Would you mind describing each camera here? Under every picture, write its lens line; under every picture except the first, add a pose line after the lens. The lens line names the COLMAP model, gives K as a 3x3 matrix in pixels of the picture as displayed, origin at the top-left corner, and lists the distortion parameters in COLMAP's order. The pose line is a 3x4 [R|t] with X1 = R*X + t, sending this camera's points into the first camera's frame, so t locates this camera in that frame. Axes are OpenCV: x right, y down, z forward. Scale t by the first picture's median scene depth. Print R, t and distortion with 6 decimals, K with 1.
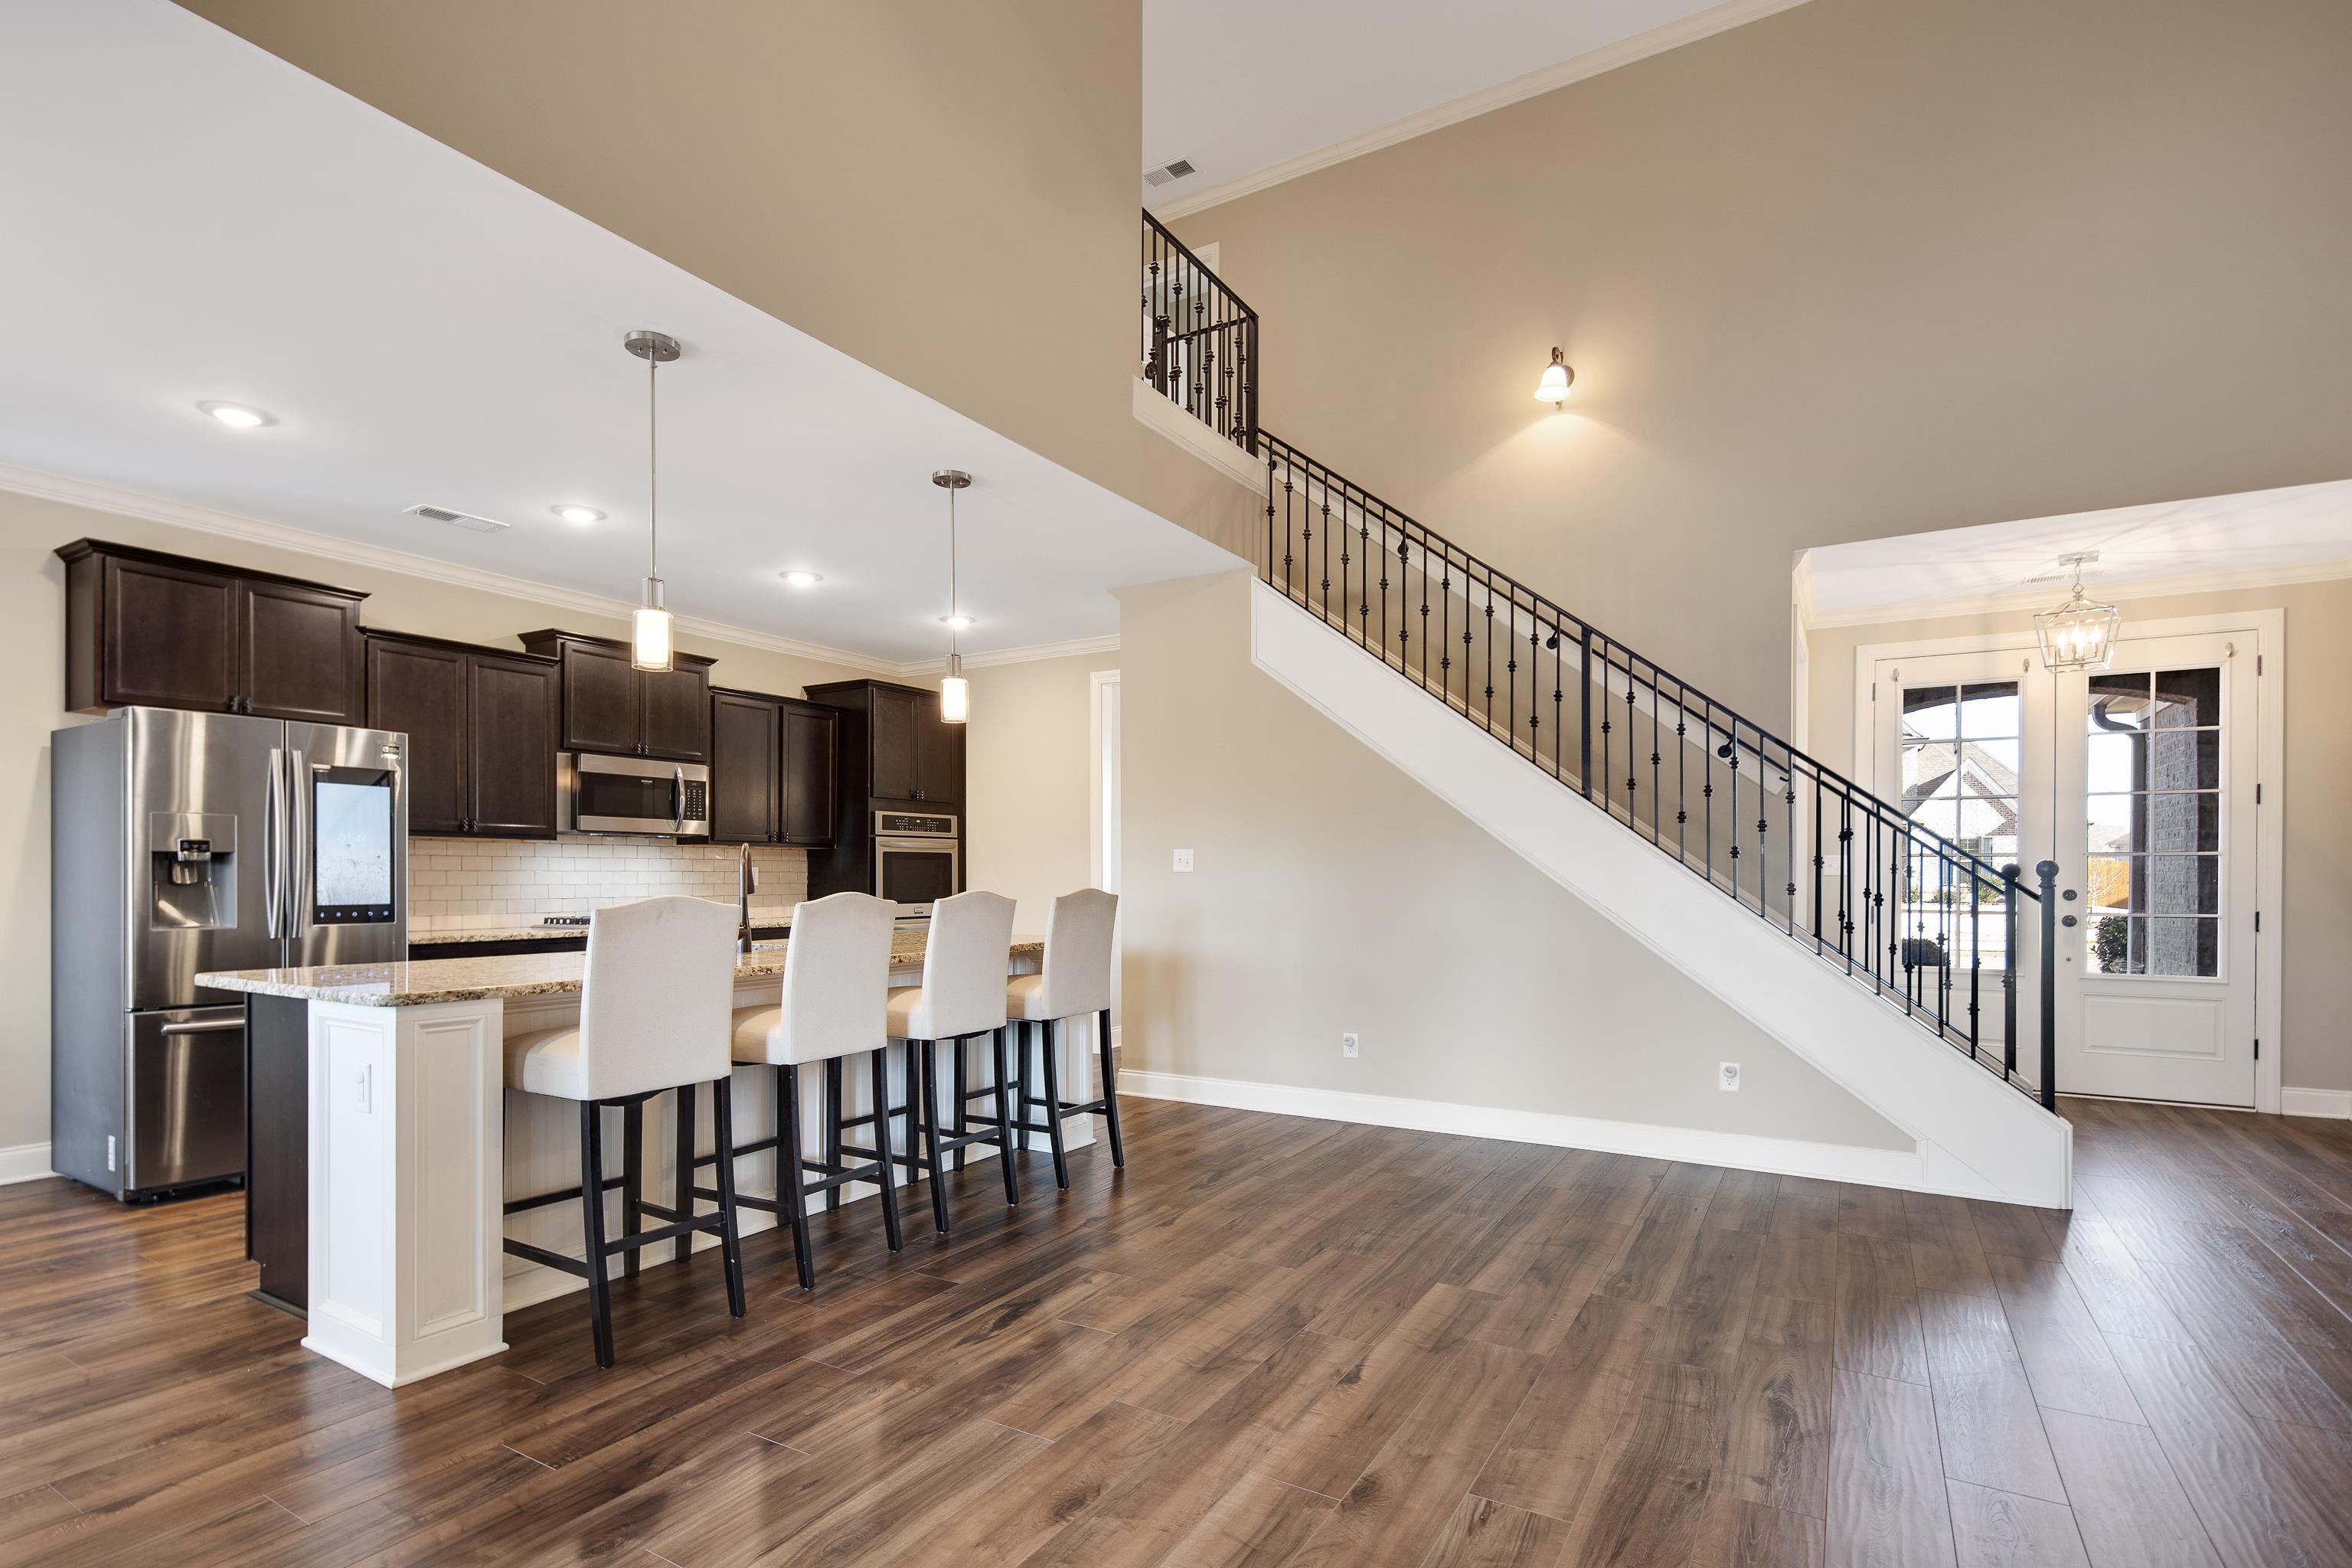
lens RADIAL K [[1116.6, 0, 1168.1], [0, 1116.6, 885.3], [0, 0, 1]] dist [0.002499, -0.000006]
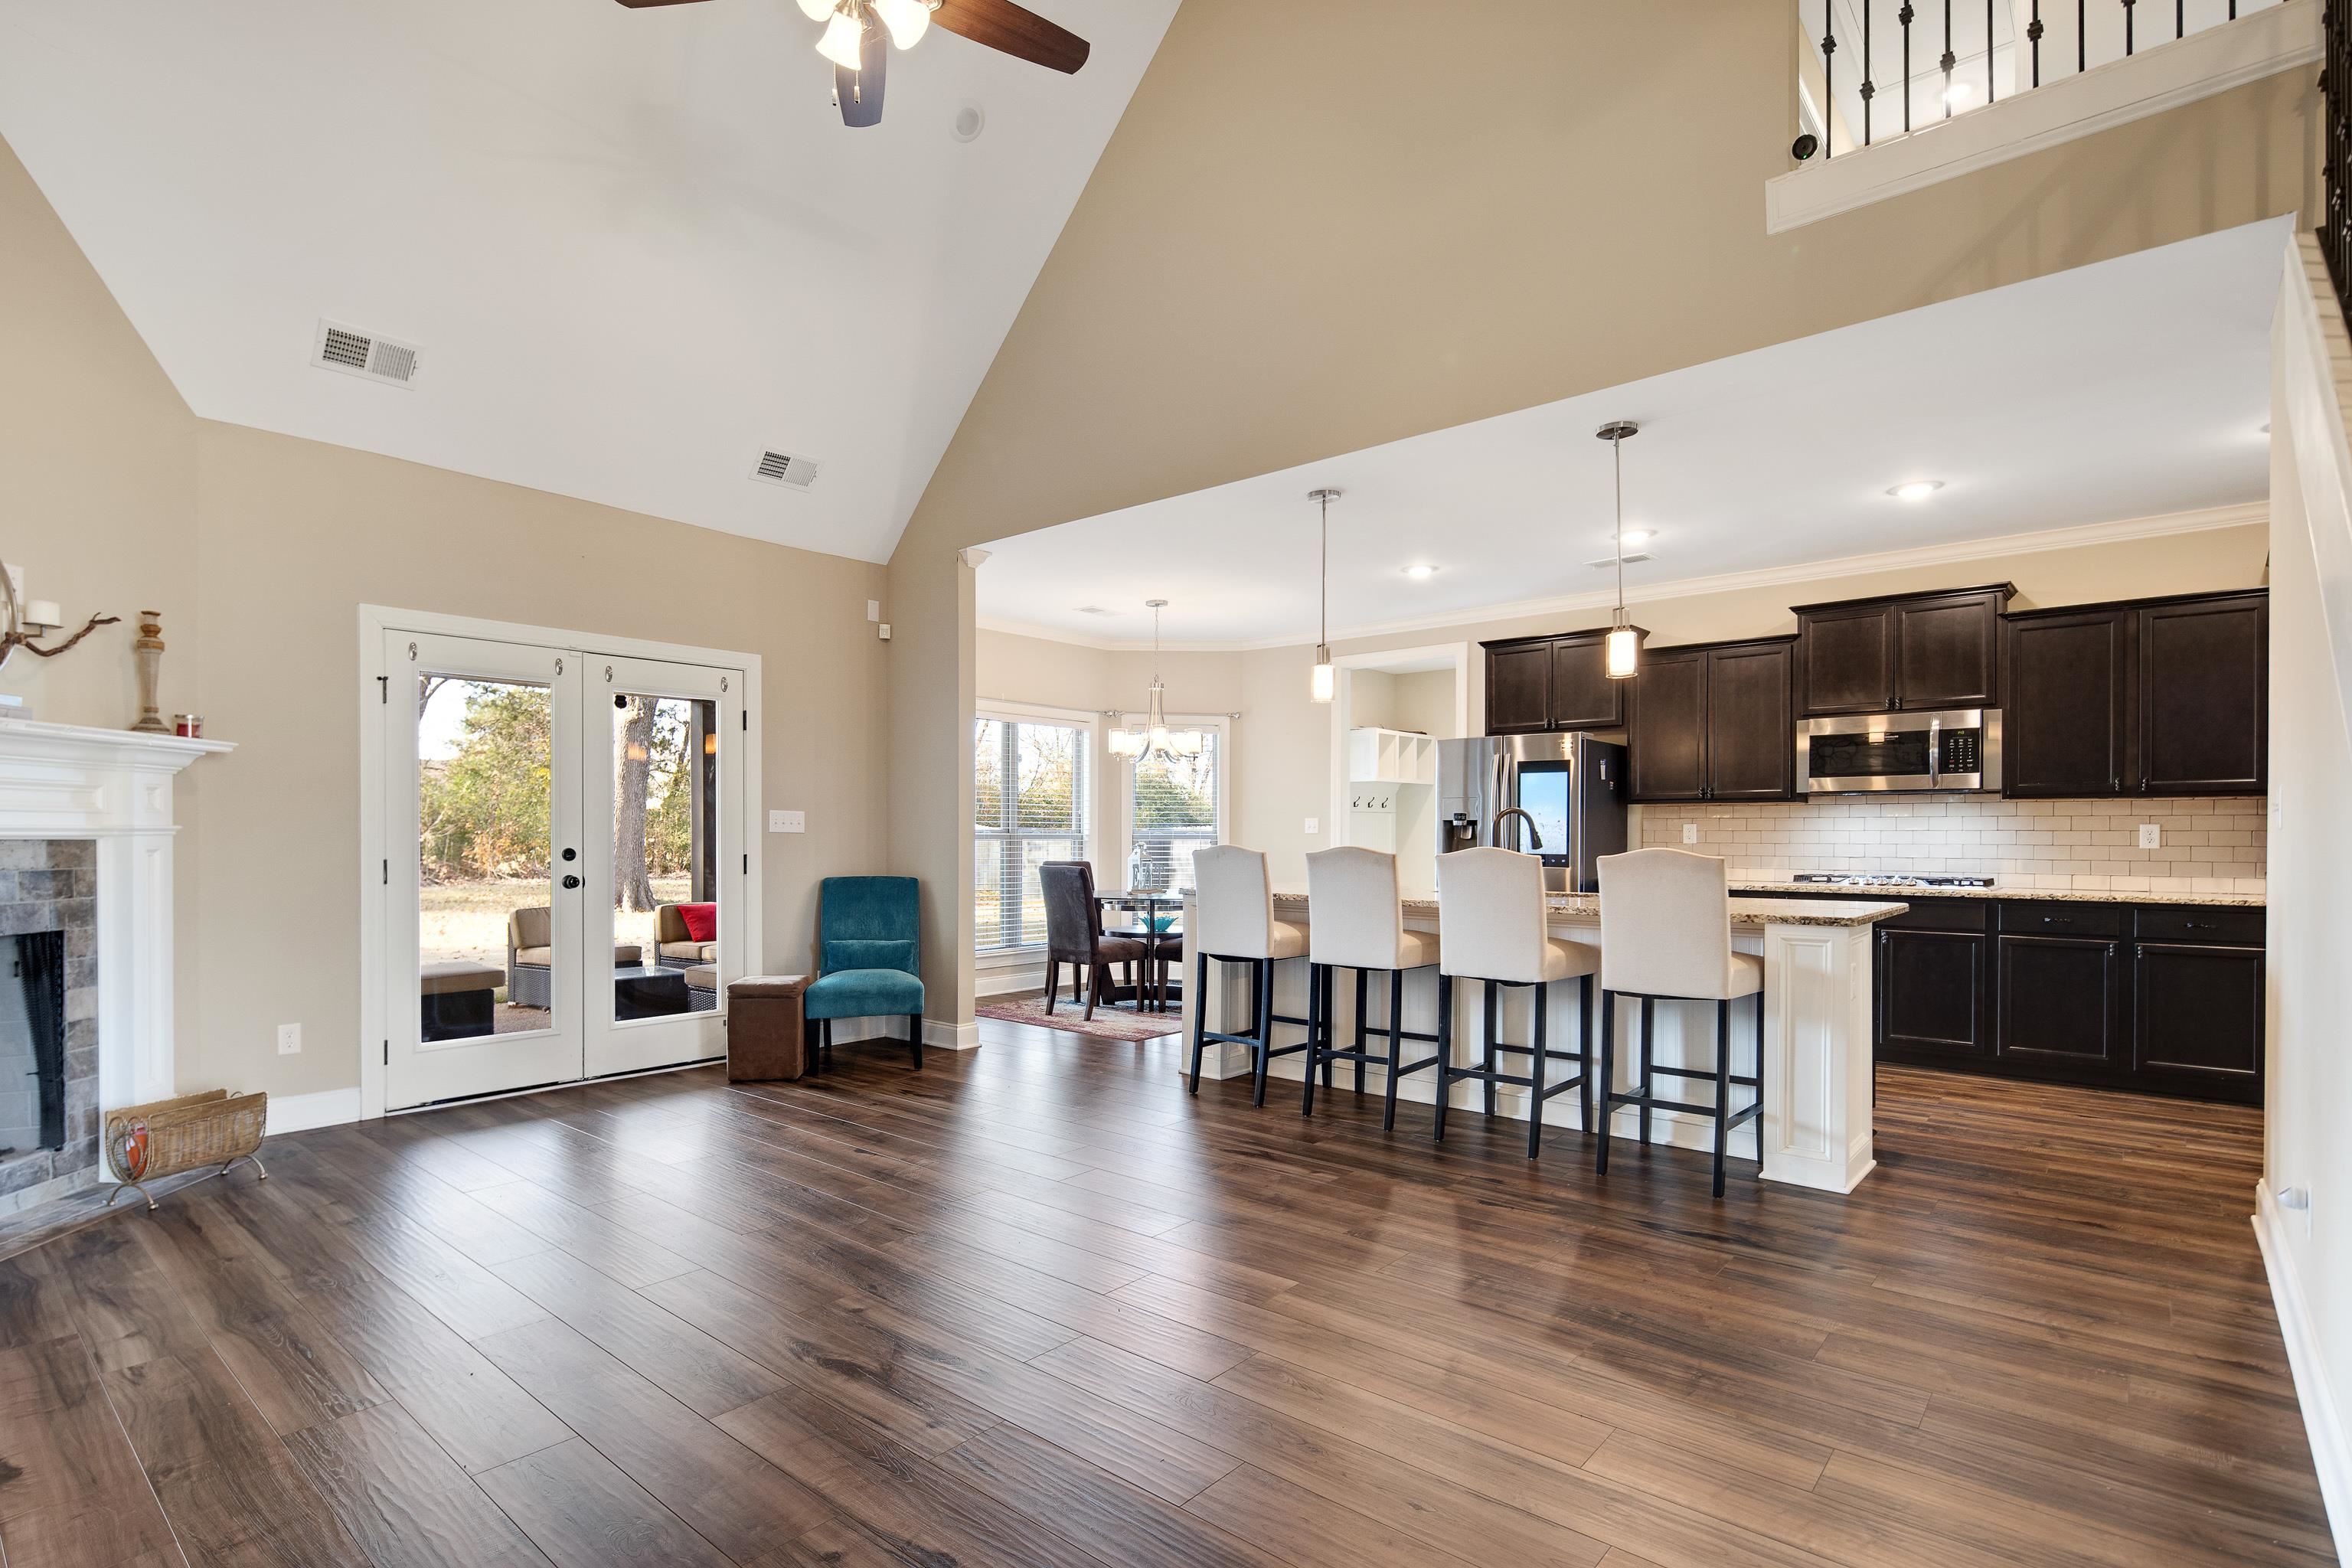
lens RADIAL K [[1165.8, 0, 1144.9], [0, 1165.8, 835.1], [0, 0, 1]] dist [-0.000085, 0.000328]
pose [[-0.178898, 0.000584, -0.983868, 0.889607], [-0.009768, 0.999949, 0.002370, -0.006535], [0.983819, 0.010034, -0.178883, 0.775066]]
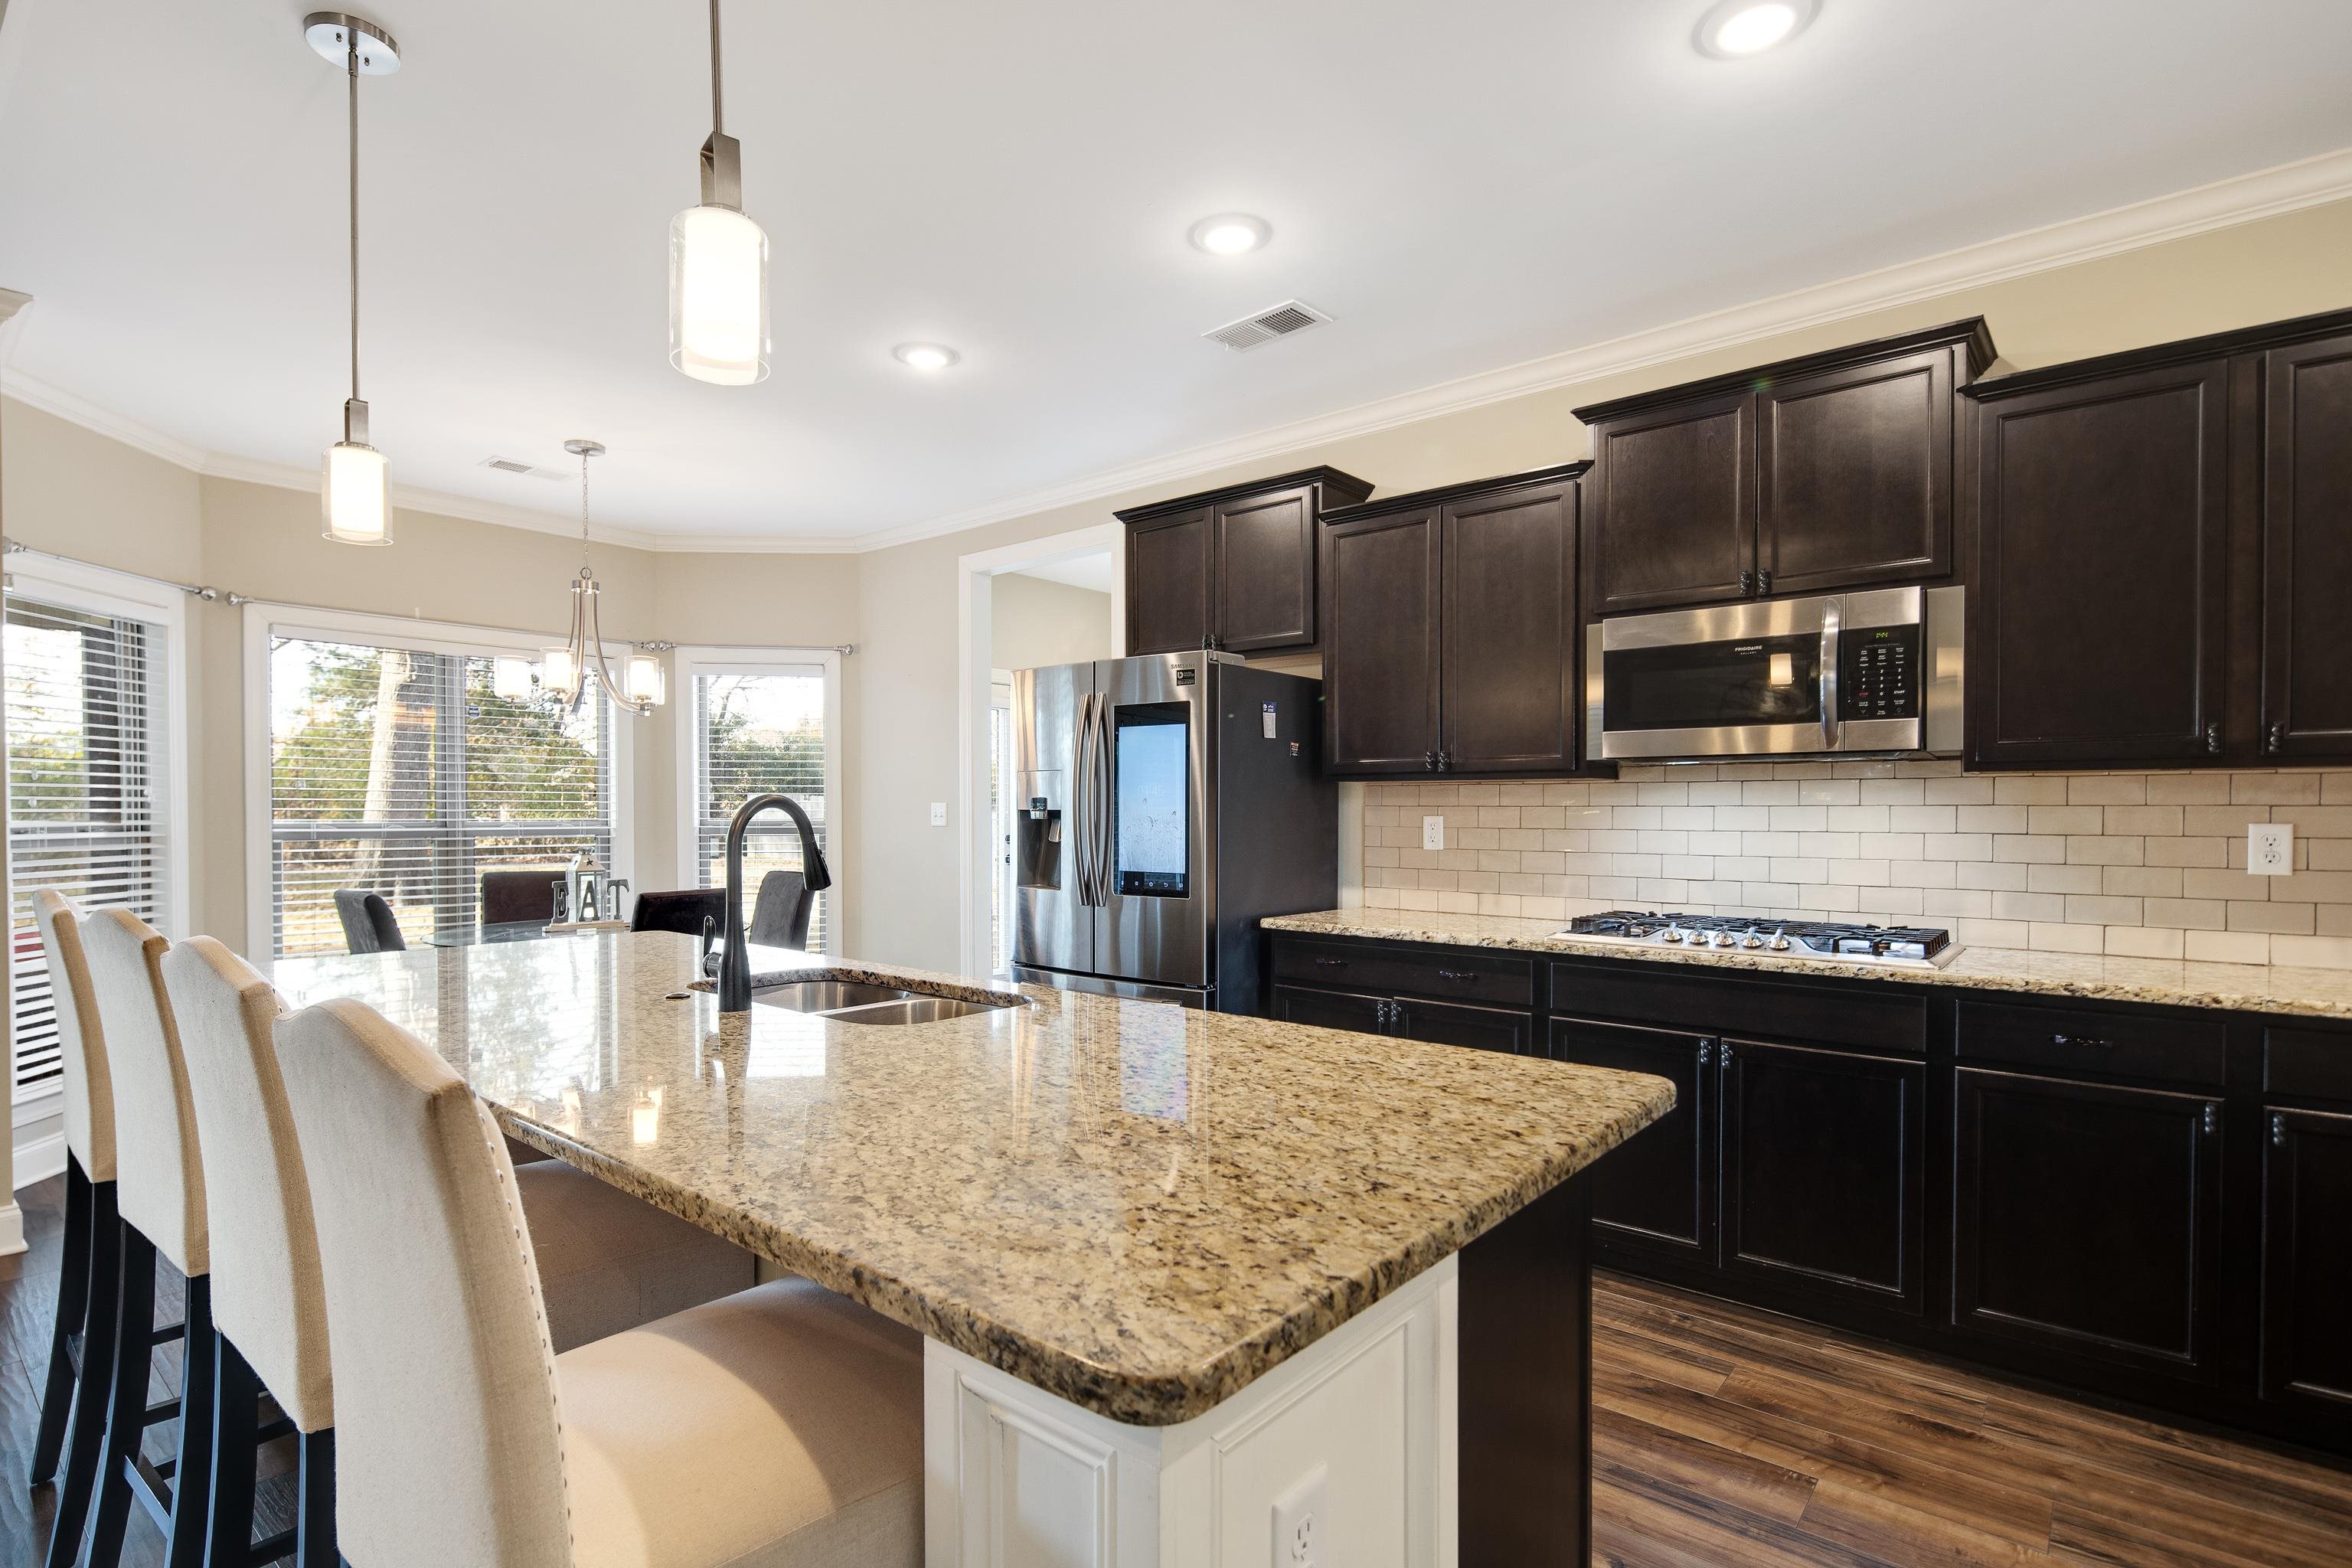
lens RADIAL K [[1131.4, 0, 1174.3], [0, 1131.4, 817.6], [0, 0, 1]] dist [0.001666, -0.000573]
pose [[-0.162556, 0.008030, -0.986667, 0.081402], [-0.007972, 0.999924, 0.009452, -0.031416], [0.986667, 0.009402, -0.162479, 1.176583]]
